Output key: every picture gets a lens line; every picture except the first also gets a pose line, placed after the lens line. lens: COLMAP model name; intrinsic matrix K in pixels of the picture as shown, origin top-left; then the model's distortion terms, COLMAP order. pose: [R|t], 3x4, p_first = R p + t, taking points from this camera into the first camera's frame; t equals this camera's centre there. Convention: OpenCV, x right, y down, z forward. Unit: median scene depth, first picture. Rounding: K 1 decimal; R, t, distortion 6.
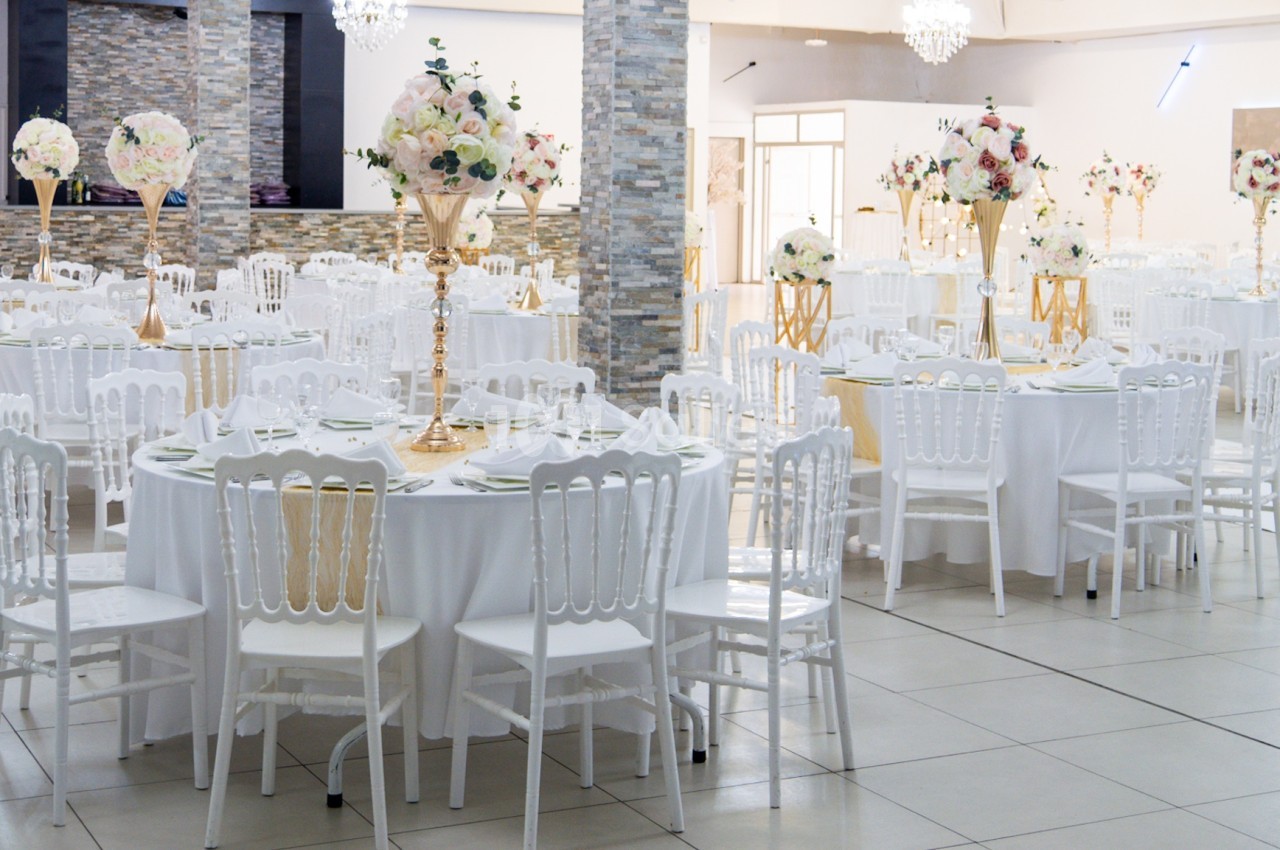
lens RADIAL K [[2808.2, 0, 639.2], [0, 2808.2, 426.7], [0, 0, 1]] dist [0.012348, 0.000000]
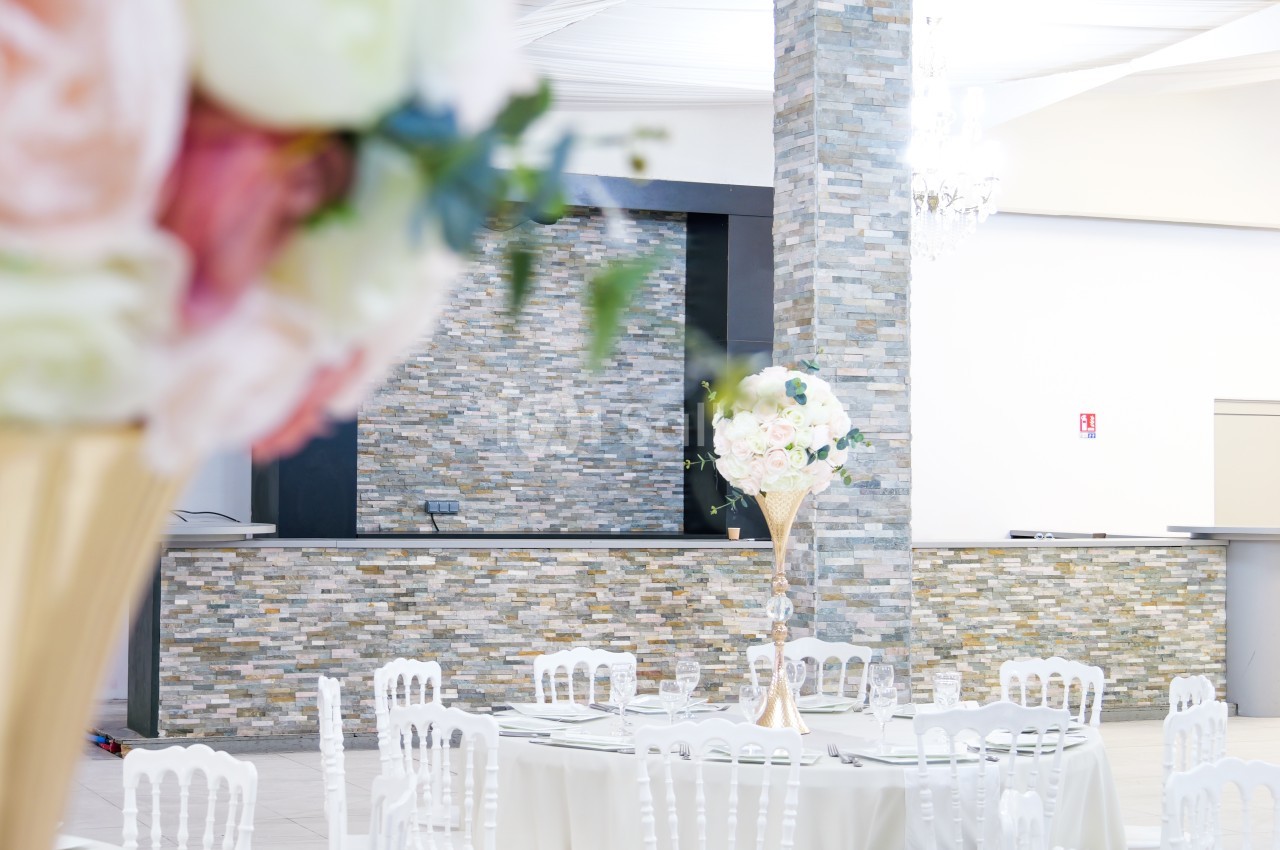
lens RADIAL K [[3897.7, 0, 640.5], [0, 3897.7, 424.8], [0, 0, 1]] dist [-0.096244, 0.000000]
pose [[0.996001, -0.011693, -0.088576, -0.083197], [0.002376, 0.994515, -0.104570, -0.019581], [0.089313, 0.103941, 0.990565, 0.226759]]
